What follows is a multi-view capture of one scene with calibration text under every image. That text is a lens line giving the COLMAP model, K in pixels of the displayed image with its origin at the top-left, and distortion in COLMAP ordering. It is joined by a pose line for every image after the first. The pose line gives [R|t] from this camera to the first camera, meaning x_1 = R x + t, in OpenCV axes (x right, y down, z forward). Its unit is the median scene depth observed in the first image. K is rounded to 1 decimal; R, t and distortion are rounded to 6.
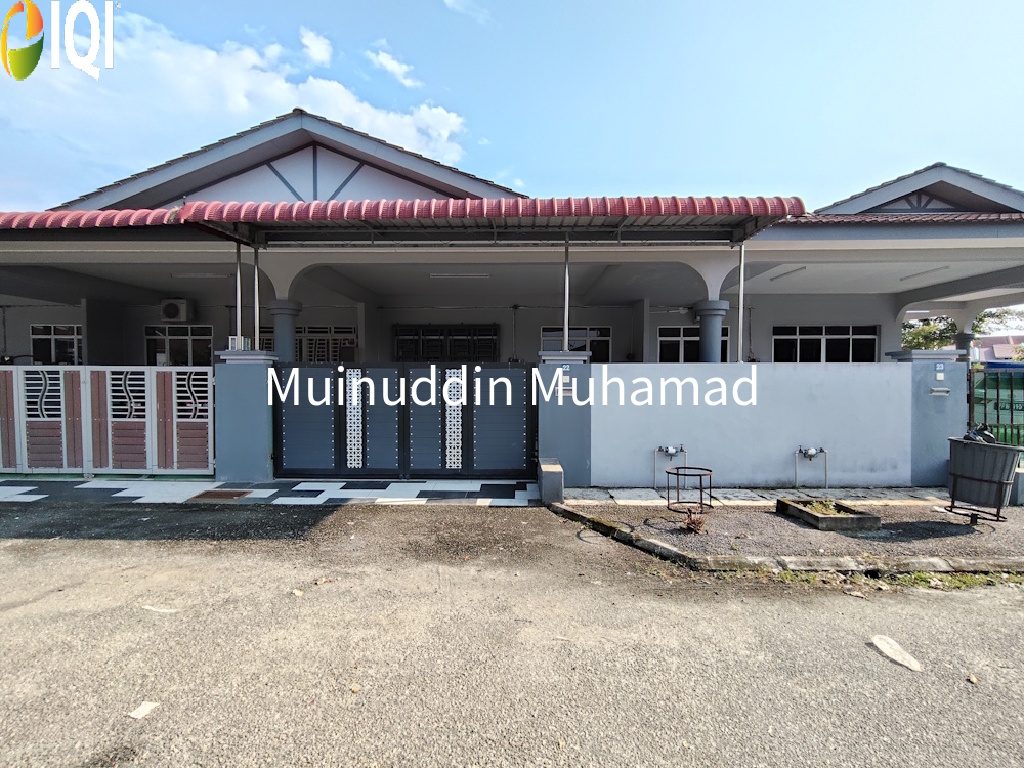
lens RADIAL K [[485.5, 0, 504.6], [0, 485.5, 377.7], [0, 0, 1]] dist [-0.007674, 0.004589]
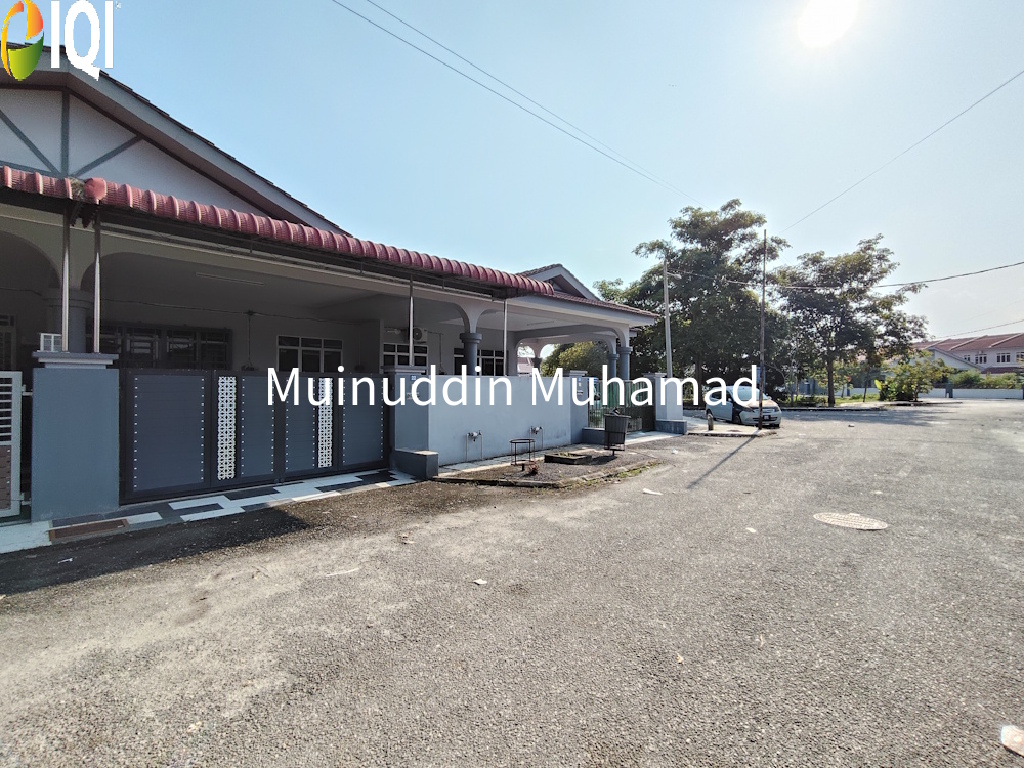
lens RADIAL K [[485.5, 0, 511.5], [0, 485.5, 377.8], [0, 0, 1]] dist [-0.007674, 0.004589]
pose [[0.676456, 0.011534, 0.736392, -0.696754], [0.002639, 0.999833, -0.018085, 0.002882], [-0.736478, 0.014178, 0.676313, -0.083799]]
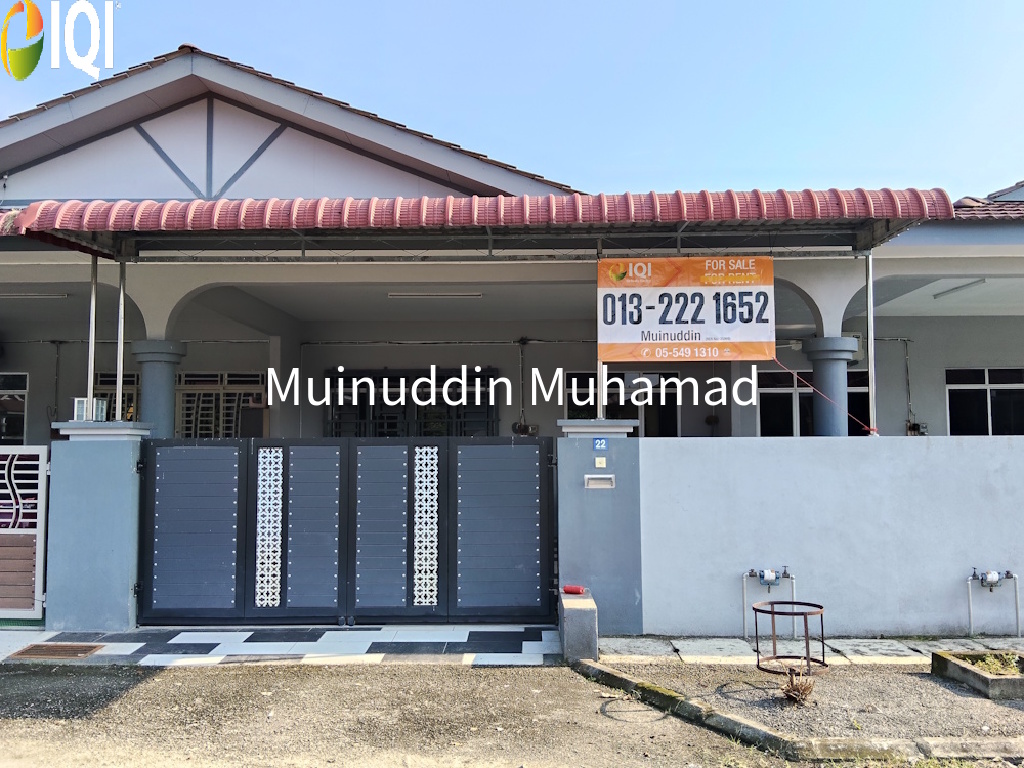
lens RADIAL K [[833.1, 0, 508.8], [0, 833.1, 374.7], [0, 0, 1]] dist [0.061420, -0.102789]
pose [[0.999988, -0.004954, 0.000460, 0.004964], [0.004975, 0.996031, -0.088863, -0.016499], [-0.000018, 0.088864, 0.996044, -0.120780]]
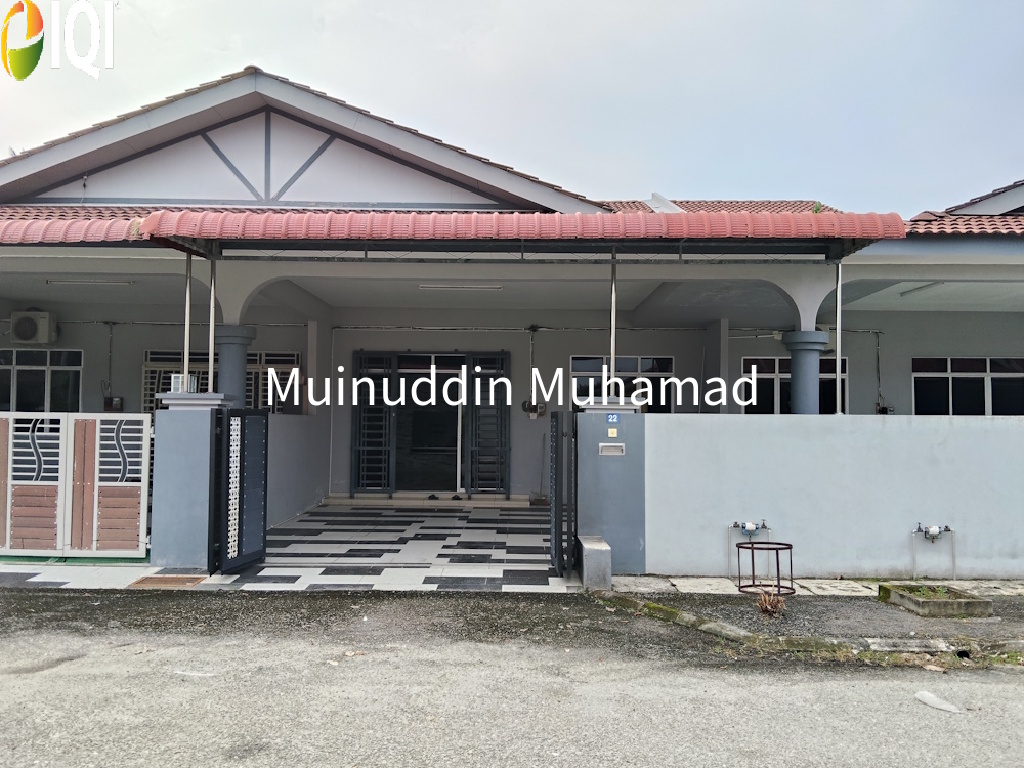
lens RADIAL K [[833.1, 0, 505.5], [0, 833.1, 376.5], [0, 0, 1]] dist [0.061420, -0.102789]
pose [[0.999874, 0.008495, 0.013412, -0.067972], [-0.007597, 0.997815, -0.065633, 0.001491], [-0.013941, 0.065523, 0.997754, -0.356490]]
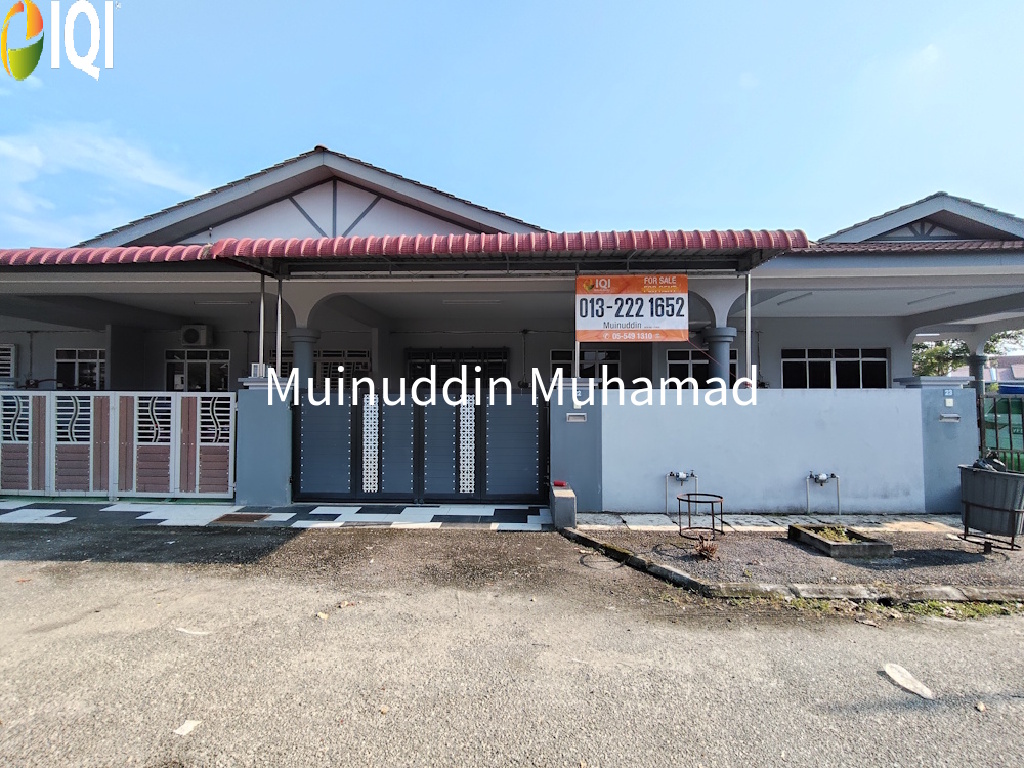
lens RADIAL K [[485.5, 0, 502.9], [0, 485.5, 374.7], [0, 0, 1]] dist [-0.007674, 0.004589]
pose [[0.999810, -0.000514, -0.019485, -0.010812], [-0.000422, 0.998848, -0.047990, -0.012363], [0.019487, 0.047989, 0.998658, -0.029263]]
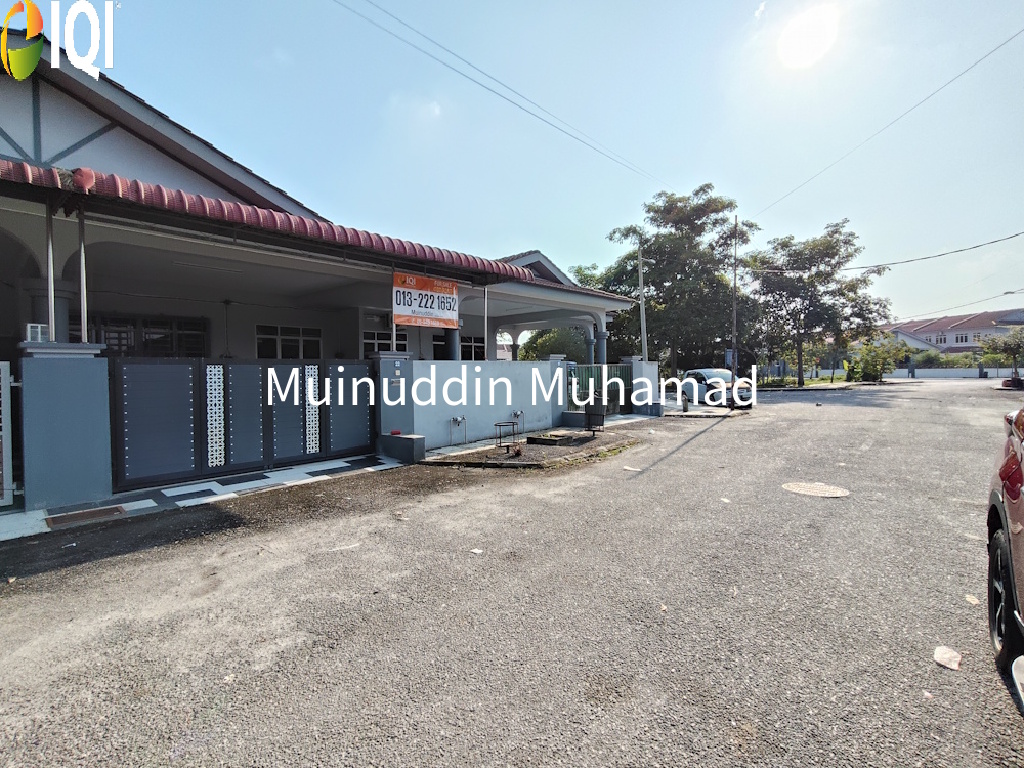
lens RADIAL K [[485.5, 0, 506.8], [0, 485.5, 376.4], [0, 0, 1]] dist [-0.007674, 0.004589]
pose [[0.647780, -0.017446, 0.761628, -0.734869], [0.018719, 0.999800, 0.006981, 0.009595], [-0.761598, 0.009735, 0.647977, -0.093710]]
